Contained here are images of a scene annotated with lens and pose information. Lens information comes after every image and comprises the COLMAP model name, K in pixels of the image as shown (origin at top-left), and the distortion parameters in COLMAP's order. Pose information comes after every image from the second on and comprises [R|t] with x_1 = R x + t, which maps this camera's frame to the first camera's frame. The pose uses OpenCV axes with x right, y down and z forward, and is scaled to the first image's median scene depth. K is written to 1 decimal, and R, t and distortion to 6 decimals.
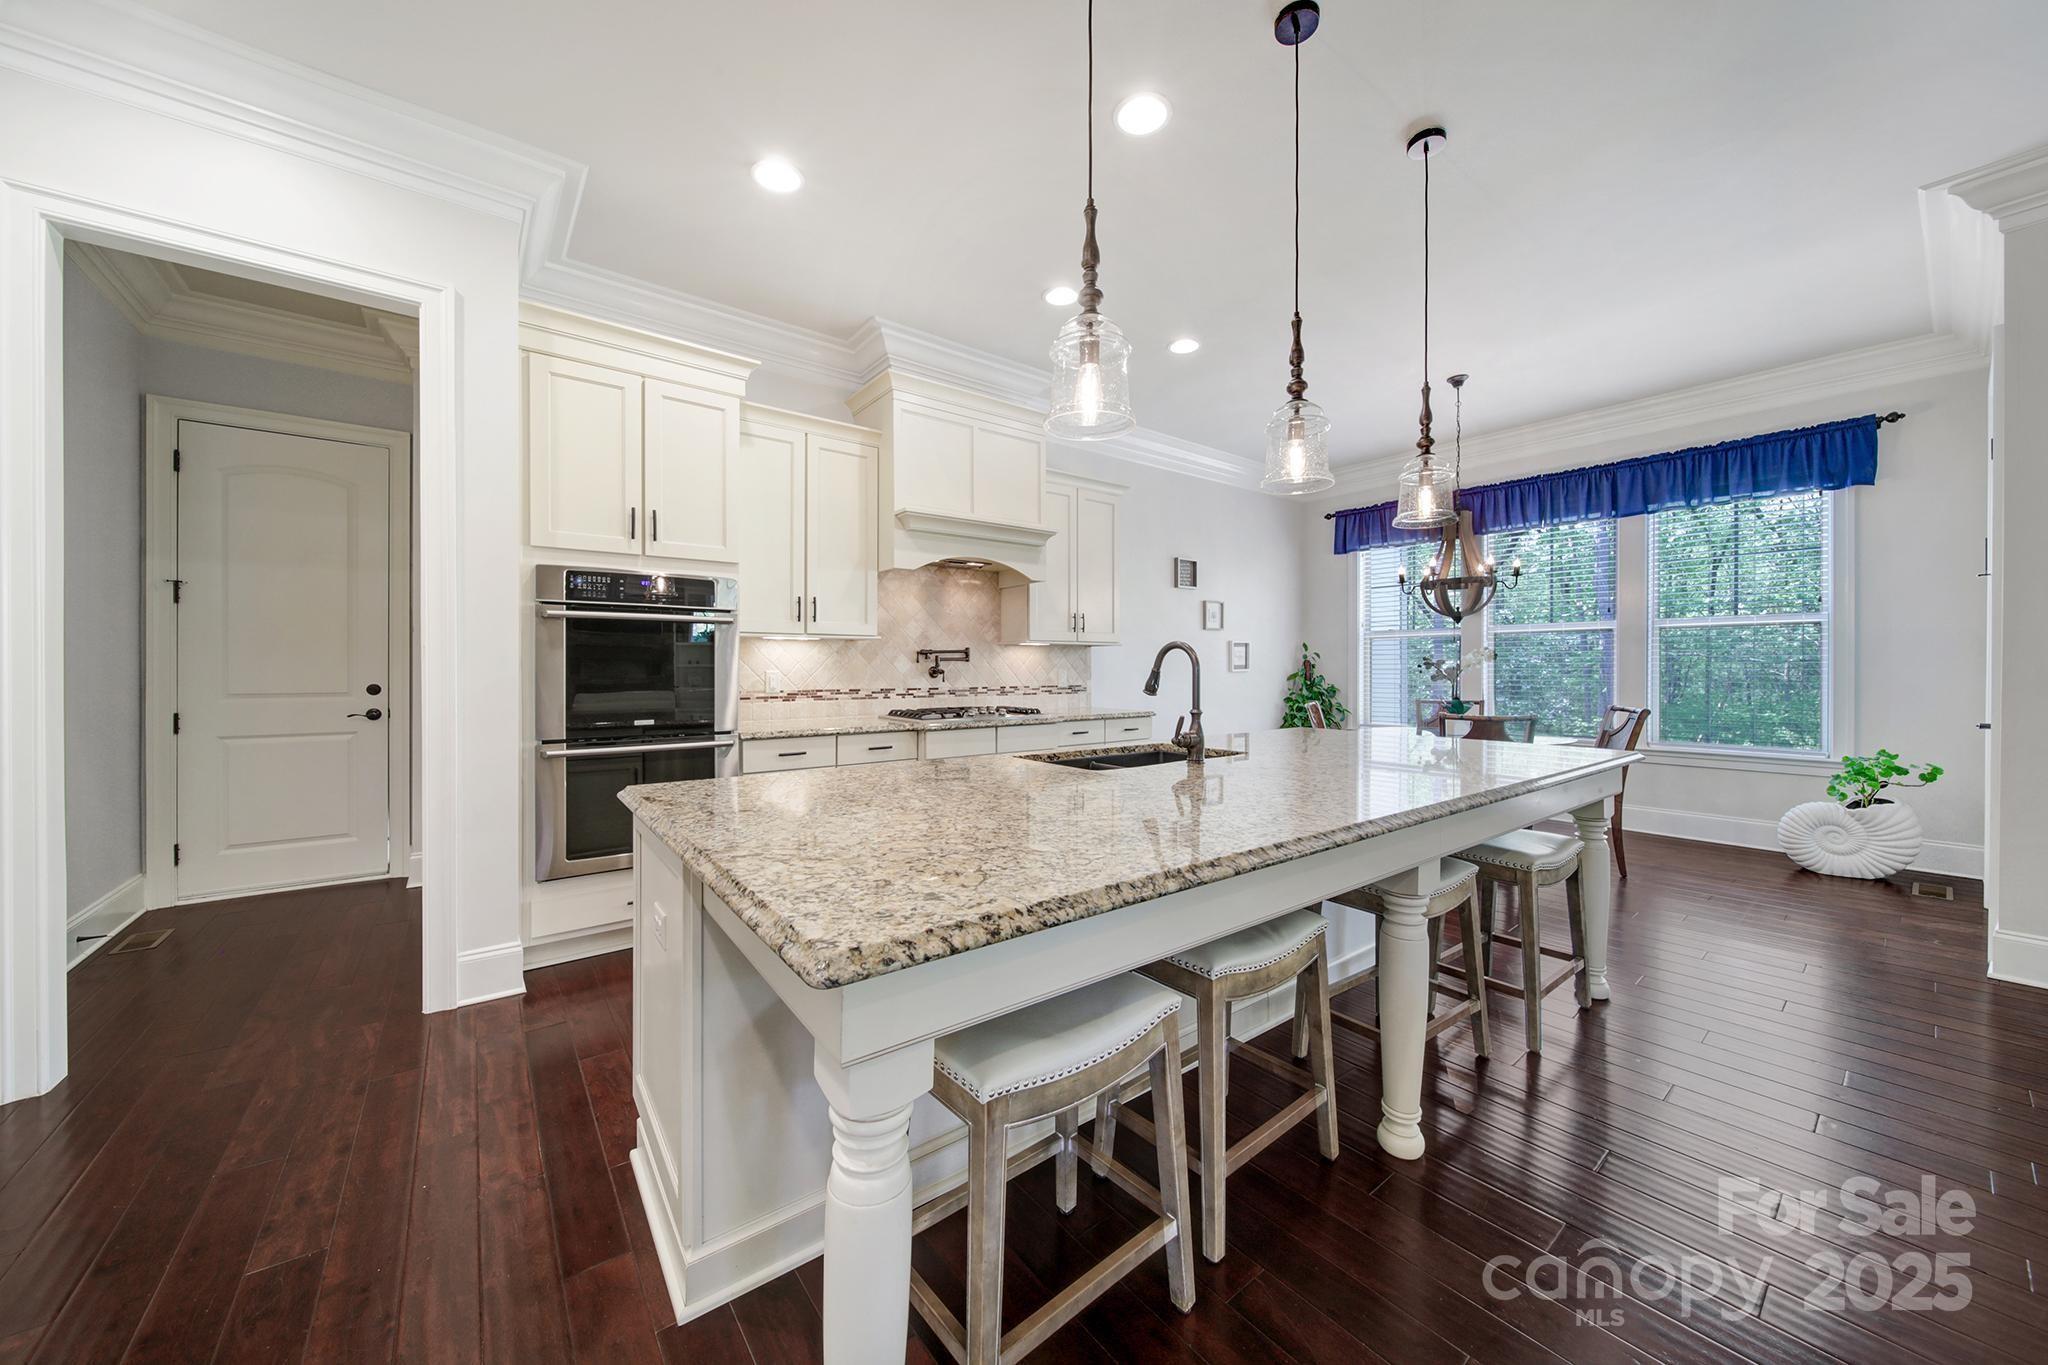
lens RADIAL K [[719.6, 0, 1024.4], [0, 719.6, 672.7], [0, 0, 1]] dist [-0.005175, -0.000444]
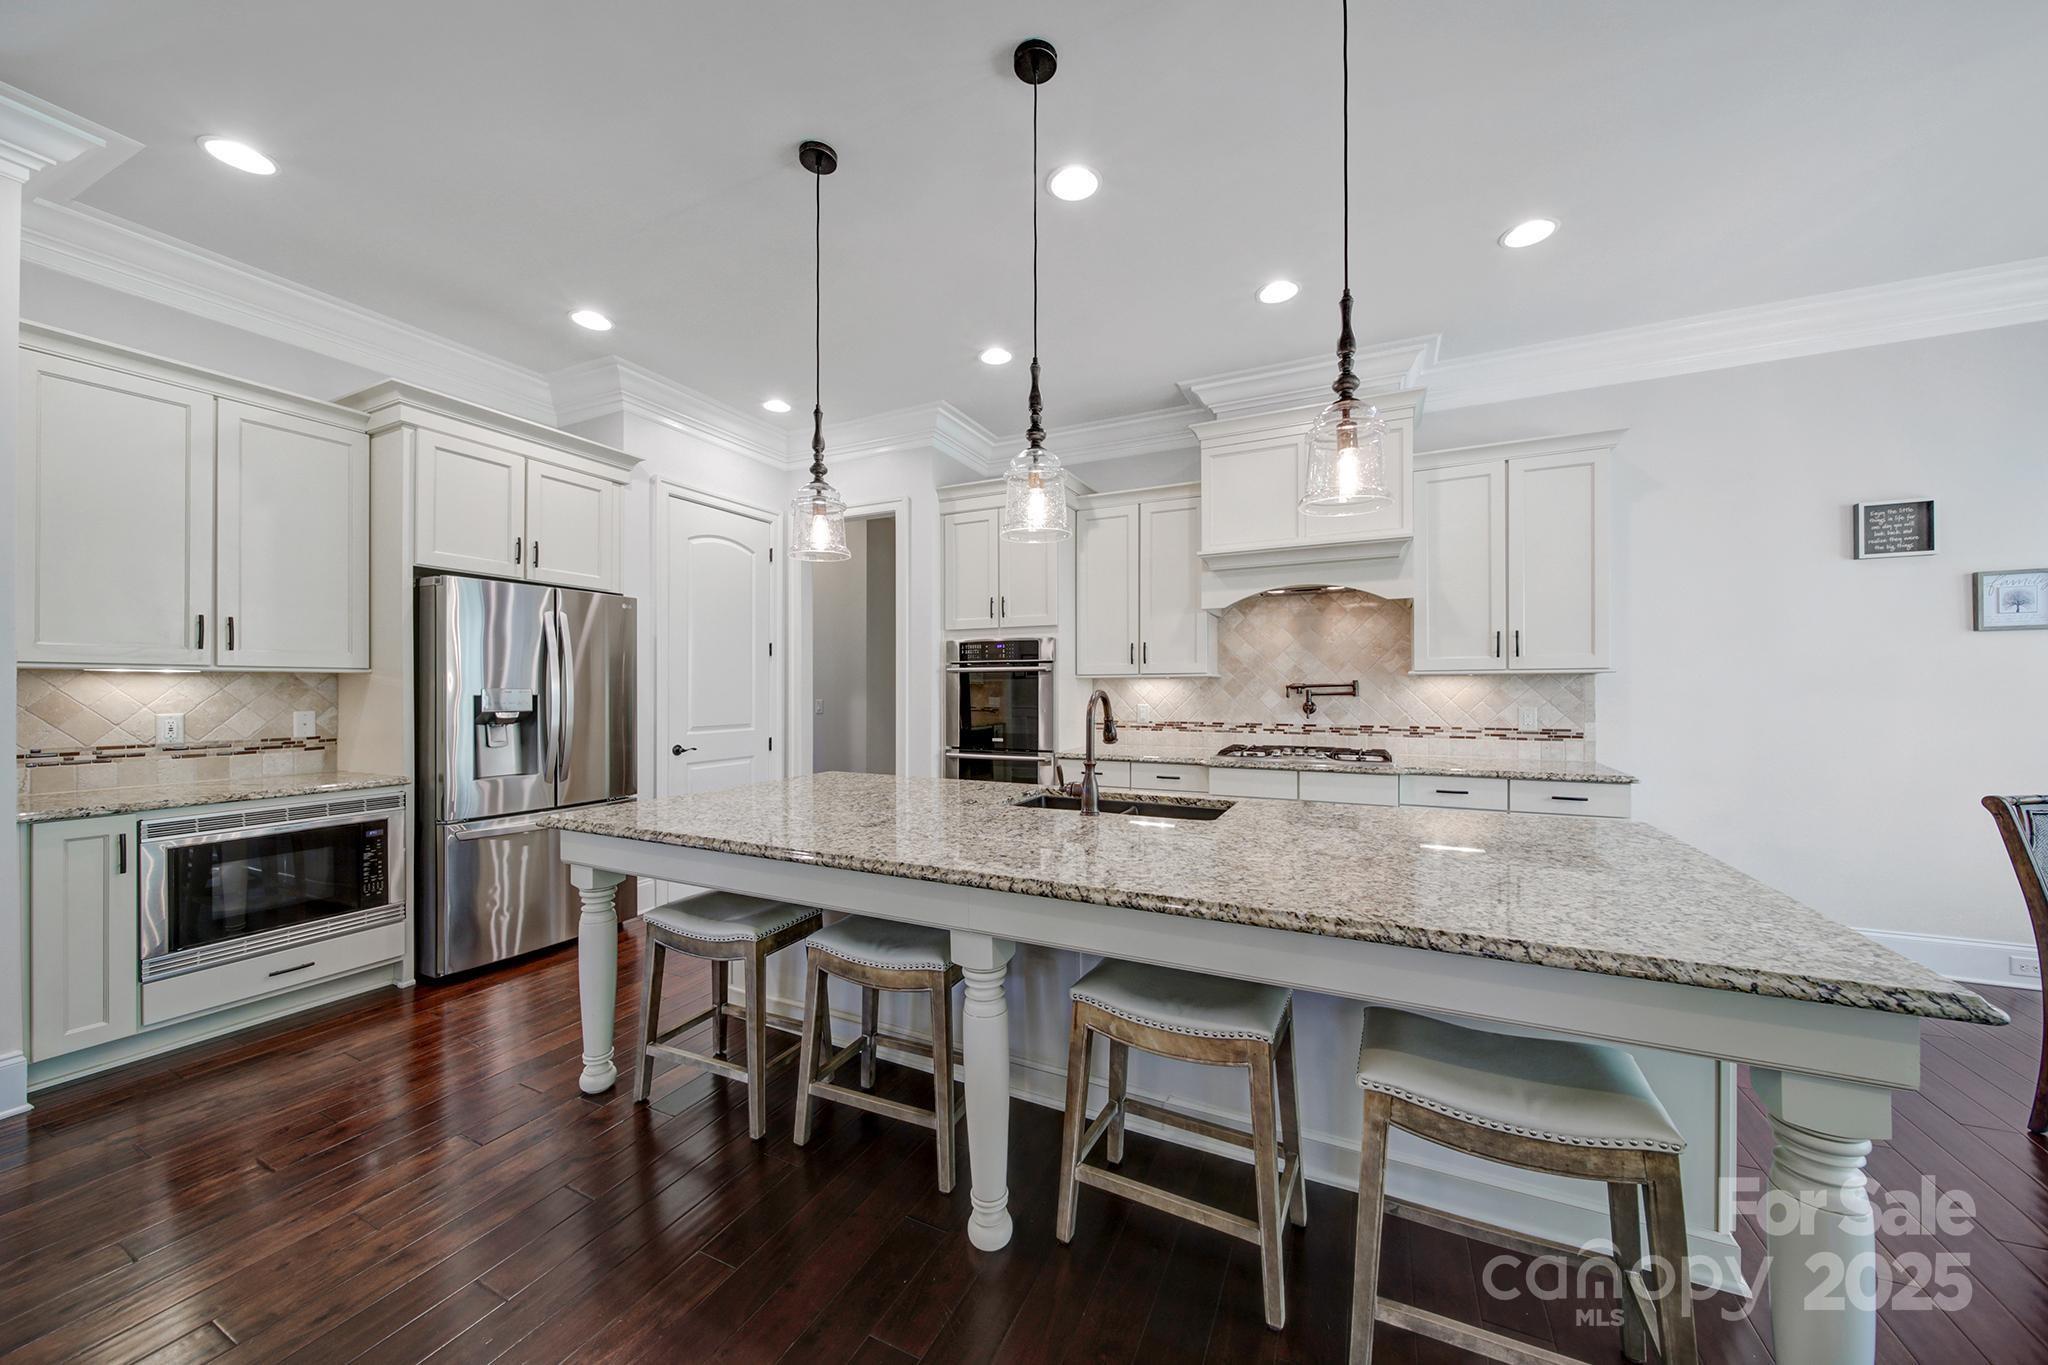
lens RADIAL K [[719.6, 0, 1017.6], [0, 719.6, 686.4], [0, 0, 1]] dist [-0.005175, -0.000444]
pose [[0.439316, -0.003750, -0.898325, 0.579856], [-0.003081, 0.999979, -0.005681, -0.023056], [0.898327, 0.005263, 0.439295, 0.262320]]
